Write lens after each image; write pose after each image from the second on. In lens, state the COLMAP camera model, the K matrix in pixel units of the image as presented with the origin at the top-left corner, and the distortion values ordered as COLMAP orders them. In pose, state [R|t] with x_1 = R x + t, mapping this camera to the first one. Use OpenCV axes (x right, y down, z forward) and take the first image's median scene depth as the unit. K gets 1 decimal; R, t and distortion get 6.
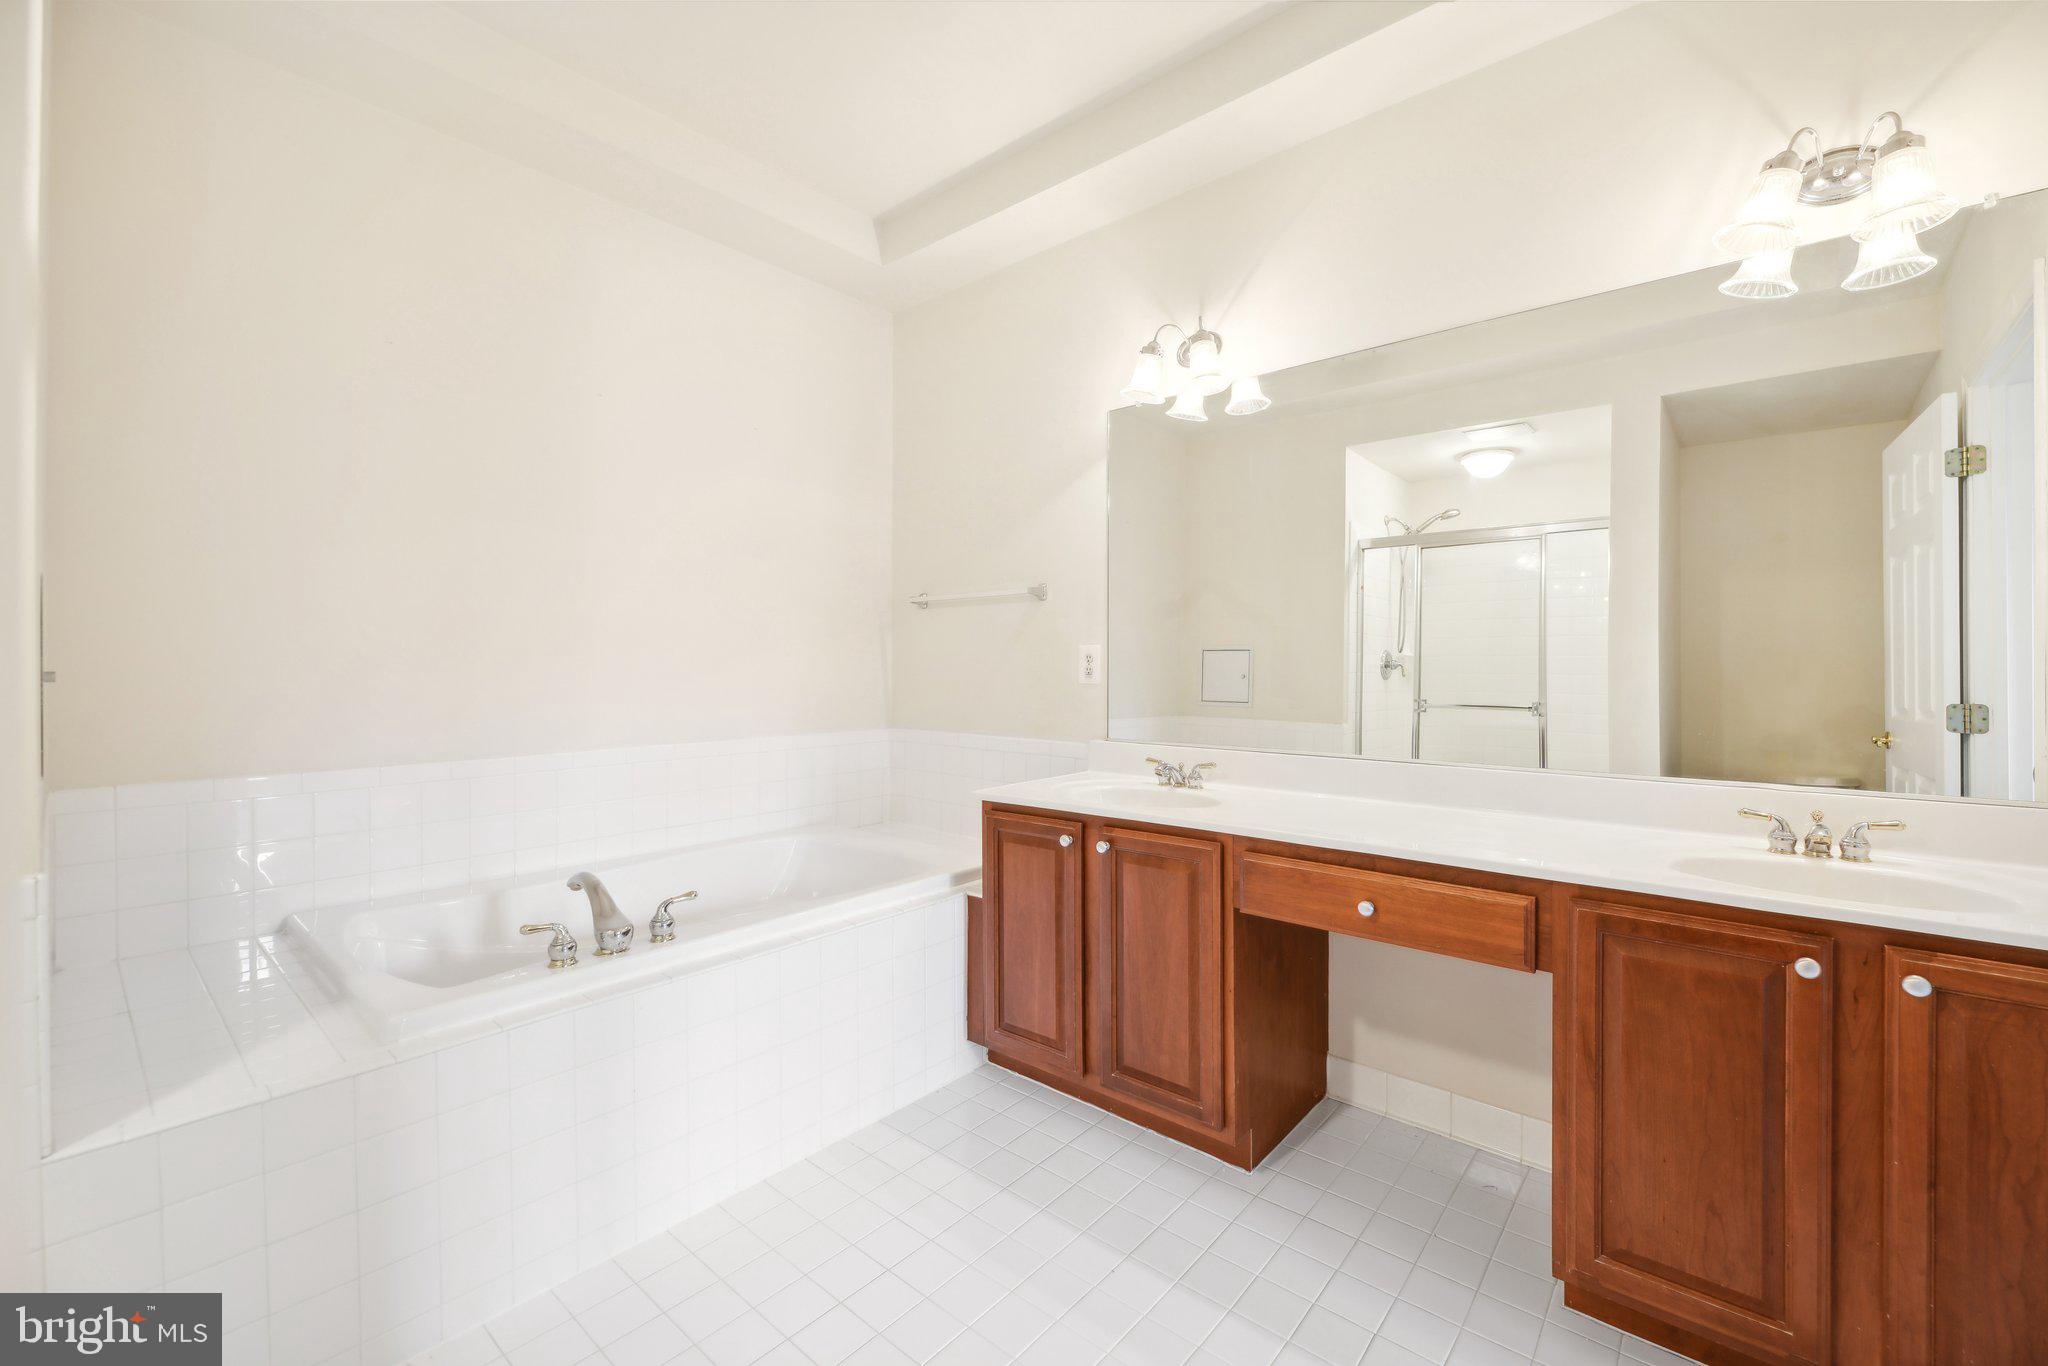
lens RADIAL K [[865.6, 0, 1020.7], [0, 865.6, 668.4], [0, 0, 1]] dist [0.000259, -0.000780]
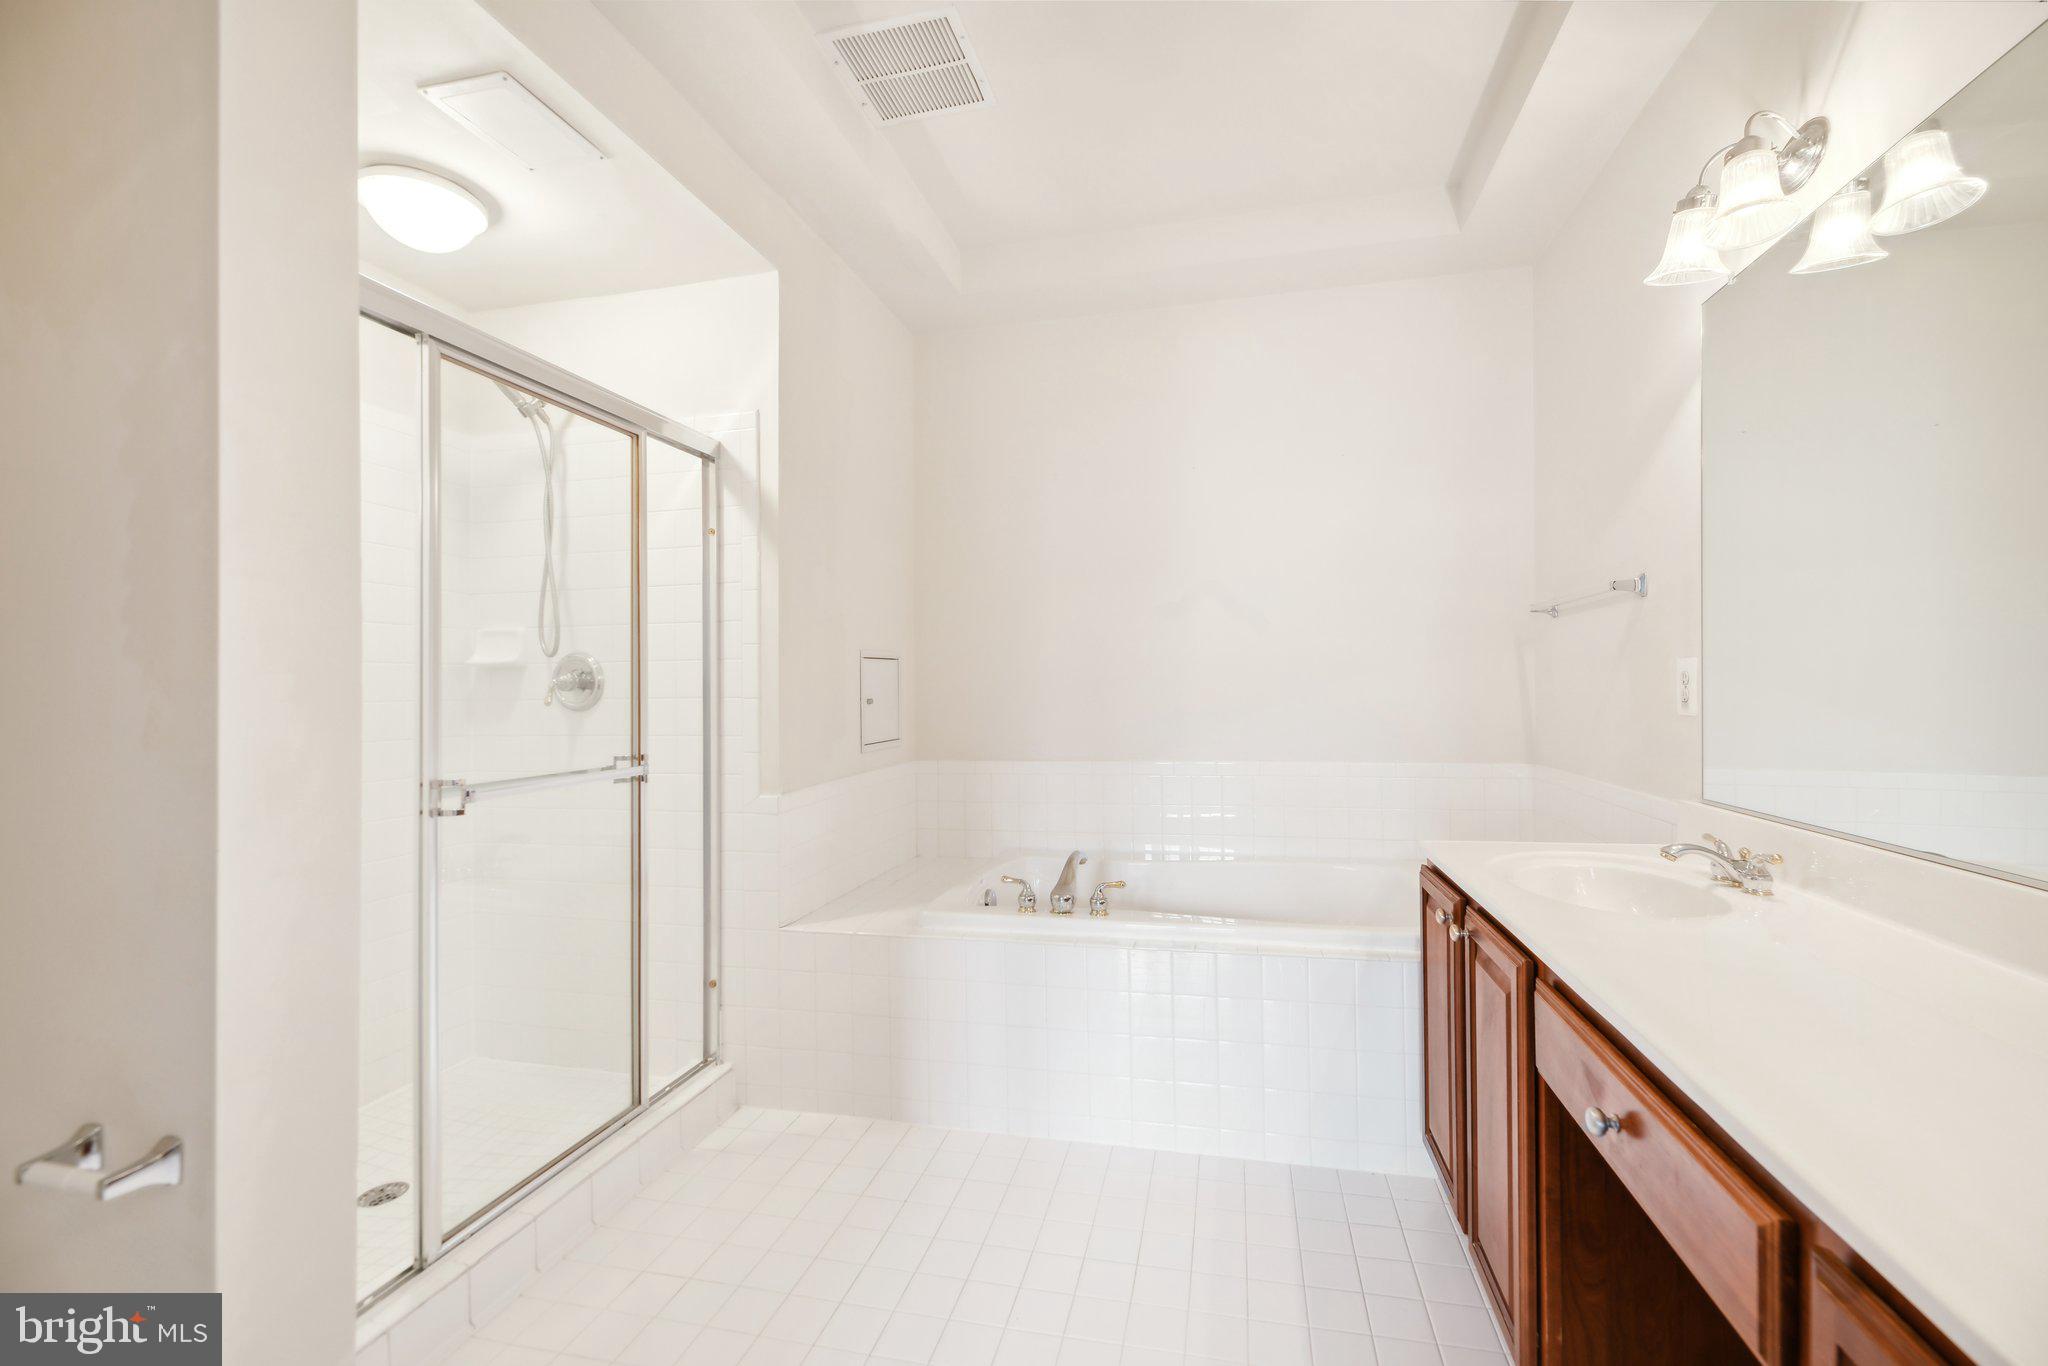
lens RADIAL K [[865.6, 0, 1020.7], [0, 865.6, 668.4], [0, 0, 1]] dist [0.000259, -0.000780]
pose [[0.447687, -0.022632, -0.893904, 0.549341], [0.011375, 0.999743, -0.019615, -0.014574], [0.894118, -0.001387, 0.447830, 0.287585]]
